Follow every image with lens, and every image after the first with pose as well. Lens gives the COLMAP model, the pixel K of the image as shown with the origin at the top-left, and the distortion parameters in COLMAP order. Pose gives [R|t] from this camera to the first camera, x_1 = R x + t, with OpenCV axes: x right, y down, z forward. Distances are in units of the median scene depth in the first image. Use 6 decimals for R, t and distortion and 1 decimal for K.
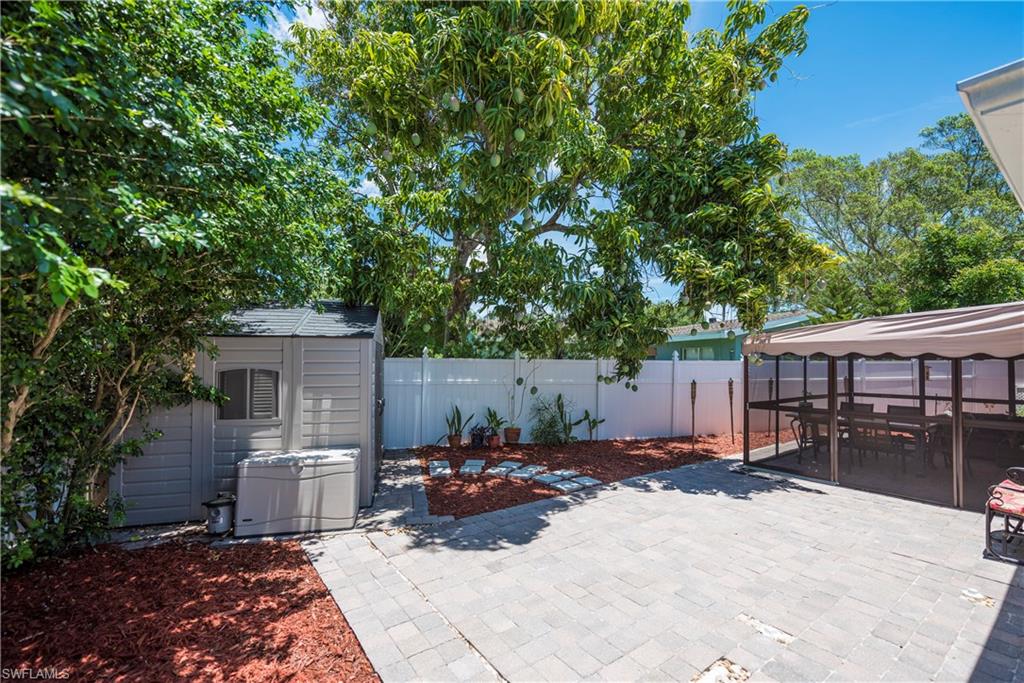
lens RADIAL K [[444.1, 0, 520.5], [0, 444.1, 345.8], [0, 0, 1]] dist [0.010525, -0.000134]
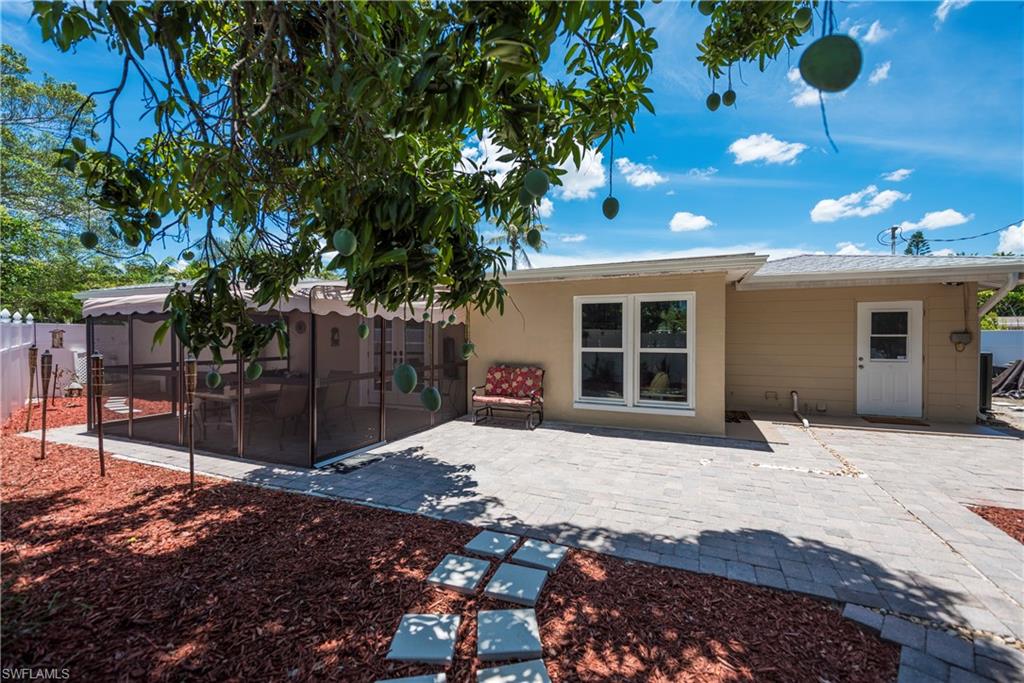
lens RADIAL K [[430.4, 0, 516.8], [0, 430.4, 339.8], [0, 0, 1]] dist [0.009461, 0.000131]
pose [[-0.495621, -0.017481, 0.868363, -0.339523], [-0.035027, 0.999386, 0.000127, 0.065930], [-0.867832, -0.030353, -0.495929, 1.347757]]
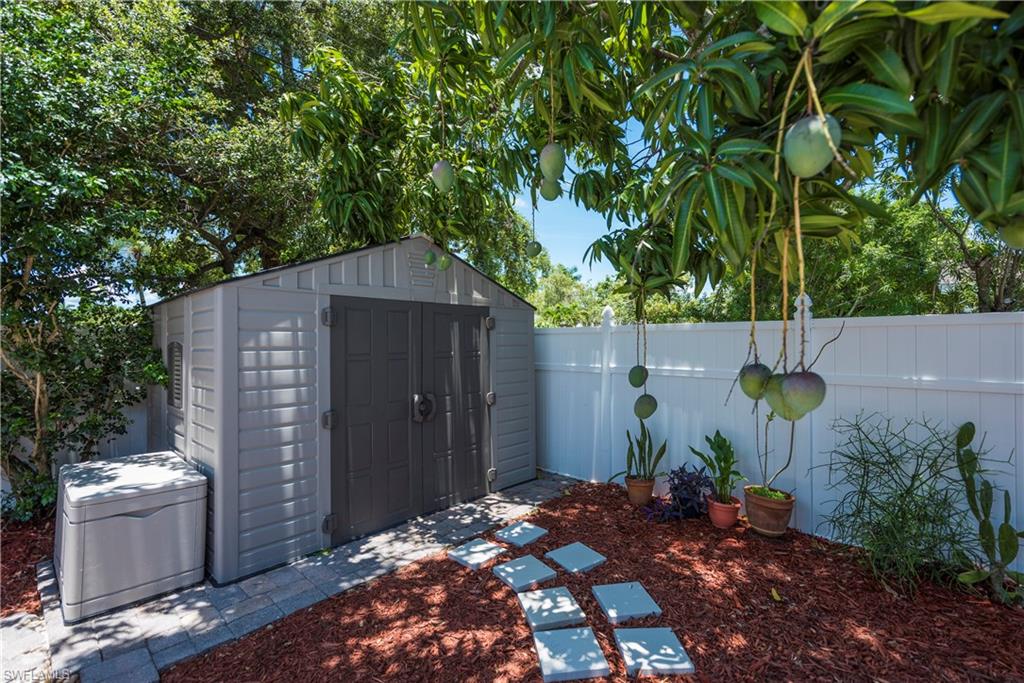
lens RADIAL K [[461.8, 0, 526.8], [0, 461.8, 338.6], [0, 0, 1]] dist [0.010708, -0.000465]
pose [[0.544360, -0.009908, -0.838793, 0.324493], [0.031699, 0.999459, 0.008767, 0.053835], [0.838253, -0.031361, 0.544379, 0.907944]]
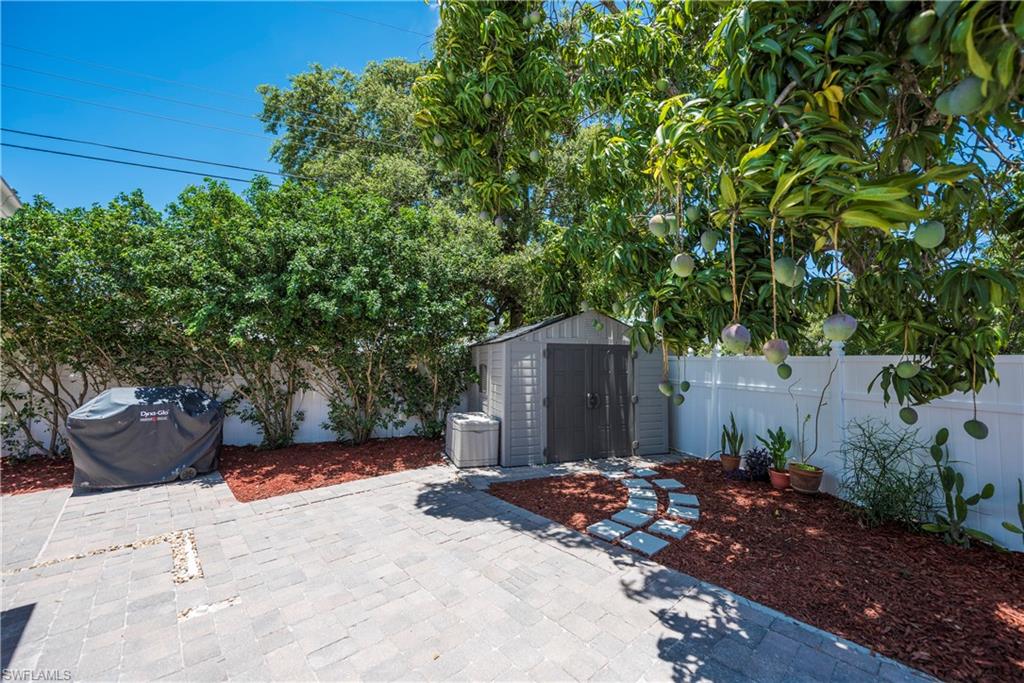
lens RADIAL K [[410.6, 0, 511.8], [0, 410.6, 353.9], [0, 0, 1]] dist [0.003226, -0.000110]
pose [[0.083101, -0.012088, -0.996468, 0.799121], [0.025483, 0.999625, -0.010002, 0.032368], [0.996215, -0.024562, 0.083378, 0.831745]]
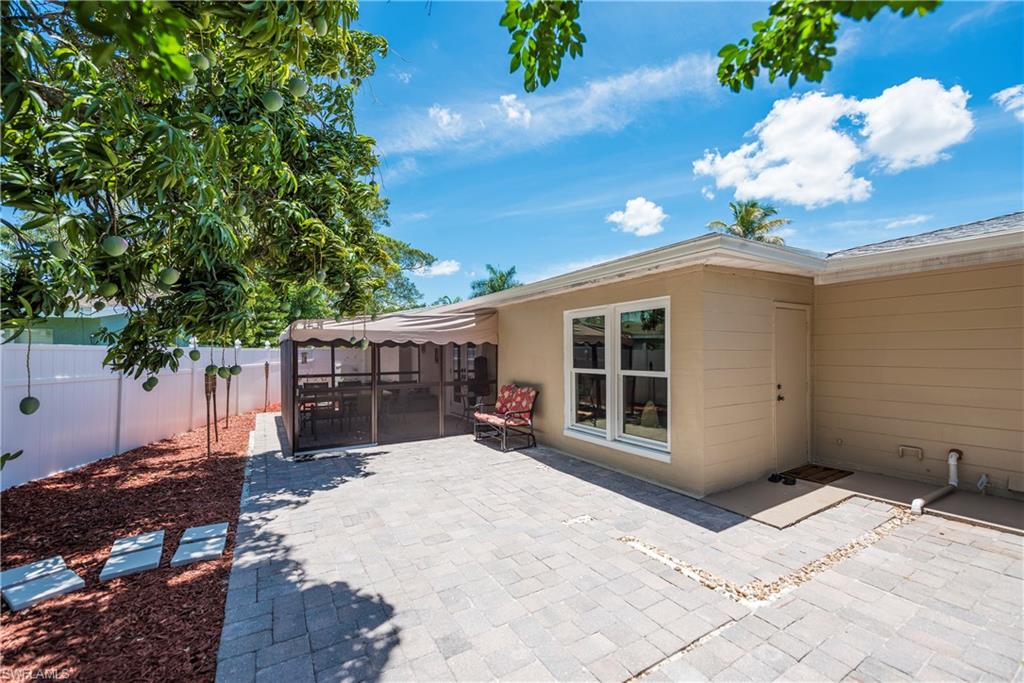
lens RADIAL K [[410.6, 0, 511.8], [0, 410.6, 353.9], [0, 0, 1]] dist [0.003226, -0.000110]
pose [[0.104493, -0.011647, 0.994457, -0.424612], [-0.026408, 0.999546, 0.014481, 0.032149], [-0.994175, -0.027775, 0.104138, 0.557081]]
